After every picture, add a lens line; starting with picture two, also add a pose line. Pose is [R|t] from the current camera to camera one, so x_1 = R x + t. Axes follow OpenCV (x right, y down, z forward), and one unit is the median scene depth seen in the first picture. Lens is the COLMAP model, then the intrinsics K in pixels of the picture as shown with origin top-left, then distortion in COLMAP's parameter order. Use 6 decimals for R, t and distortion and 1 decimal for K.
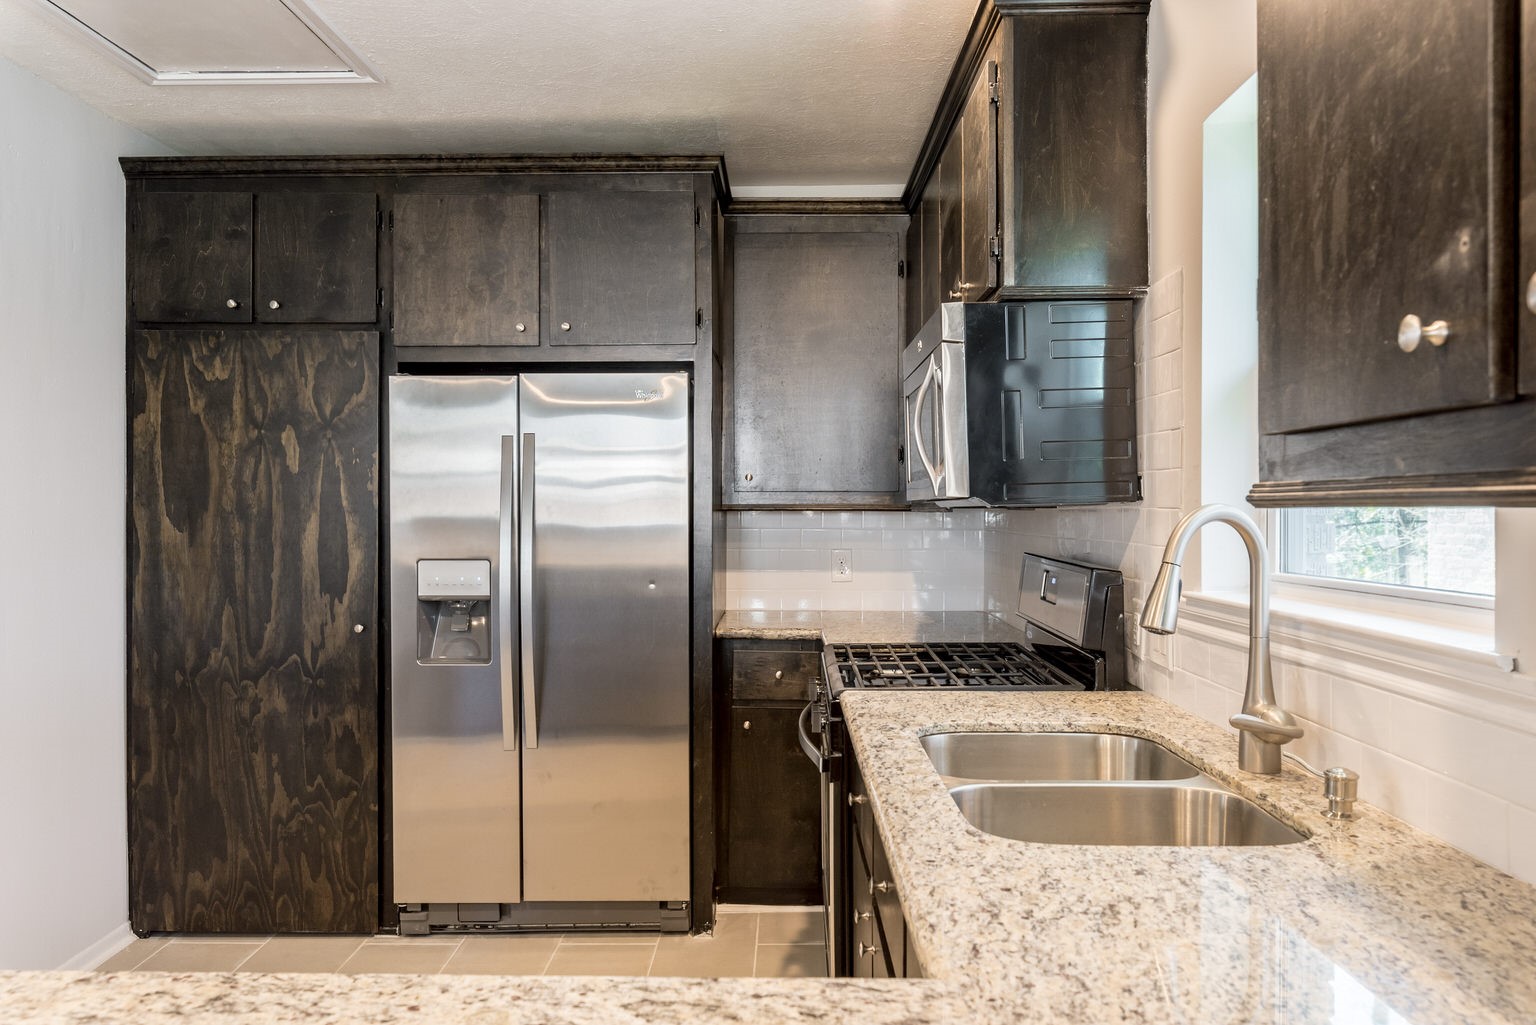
lens RADIAL K [[1156.8, 0, 767.8], [0, 1156.8, 509.6], [0, 0, 1]] dist [0.005084, 0.007106]
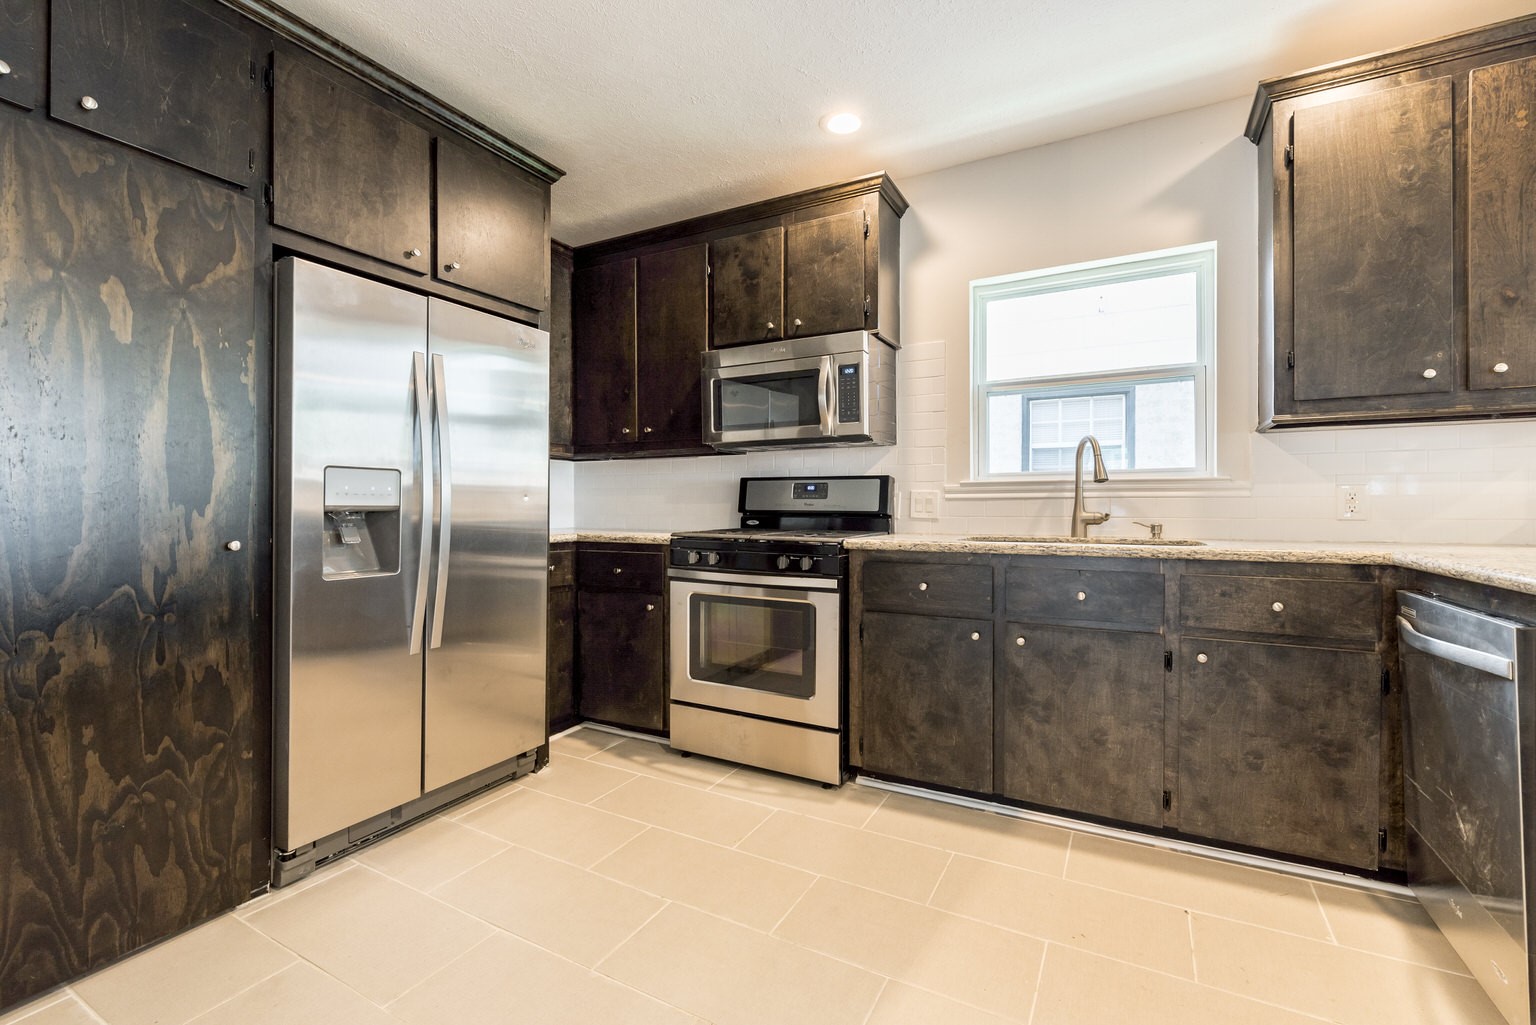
lens RADIAL K [[666.6, 0, 772.6], [0, 666.6, 510.7], [0, 0, 1]] dist [-0.000977, 0.000145]
pose [[0.454820, -0.003712, 0.890576, -0.602071], [0.000338, 0.999992, 0.003996, 0.075090], [-0.890583, -0.001516, 0.454817, 0.431525]]
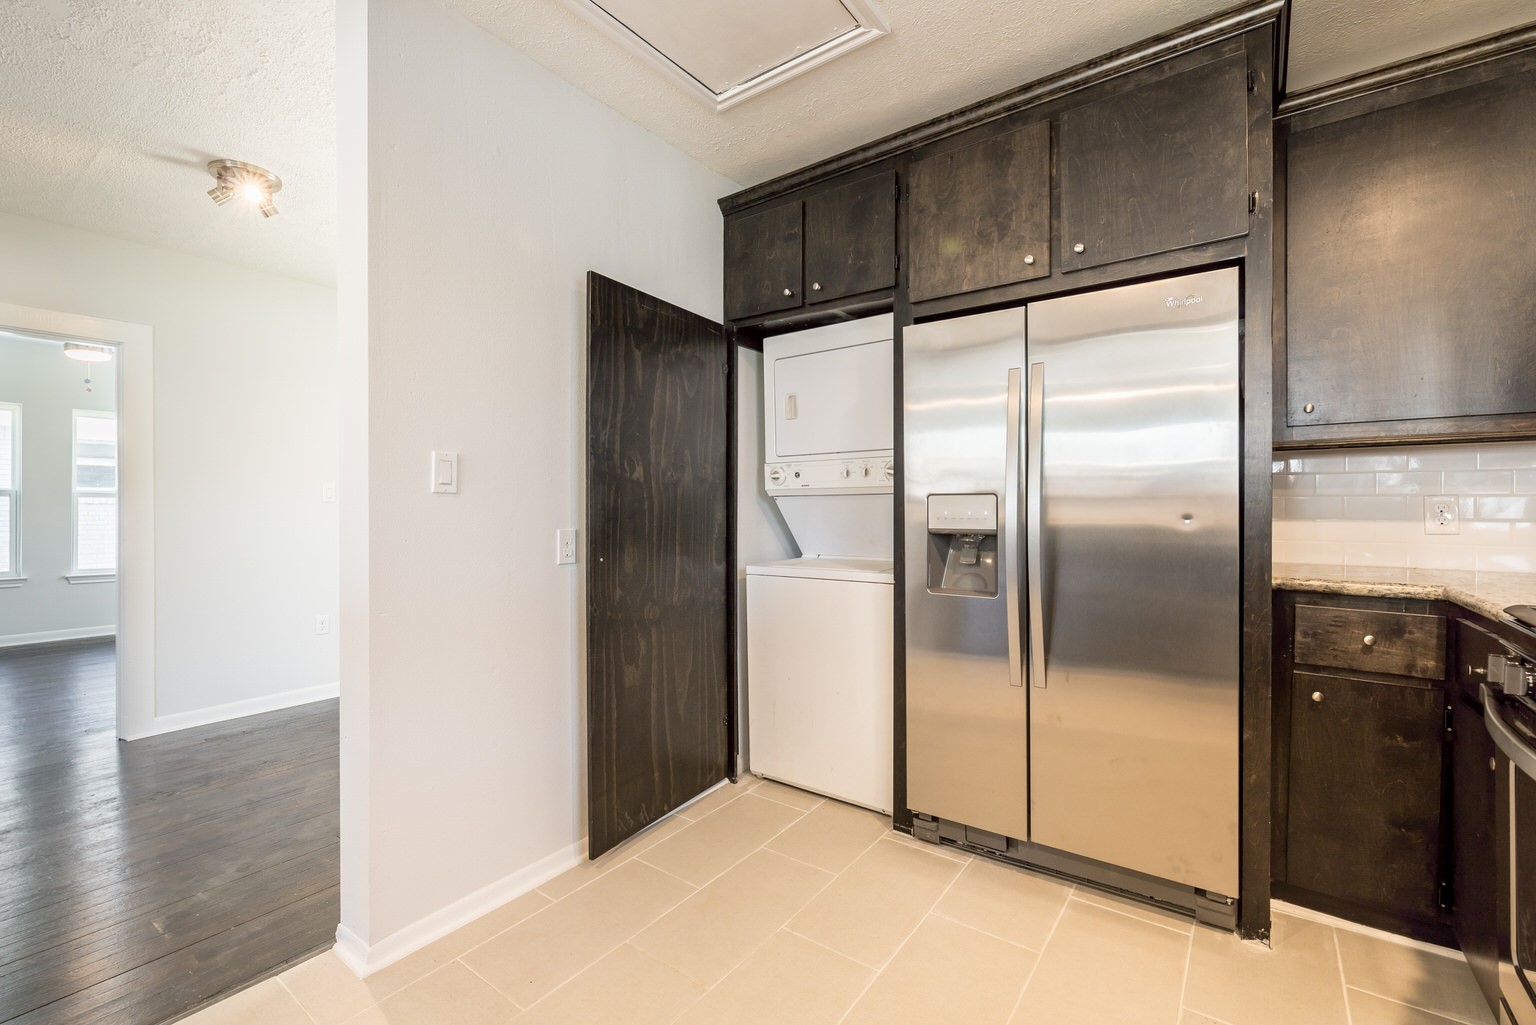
lens RADIAL K [[666.6, 0, 760.5], [0, 666.6, 513.4], [0, 0, 1]] dist [-0.000977, 0.000145]
pose [[0.811016, 0.002700, -0.585017, -0.065810], [-0.002473, 0.999996, 0.001187, 0.058752], [0.585018, 0.000484, 0.811020, 0.401256]]
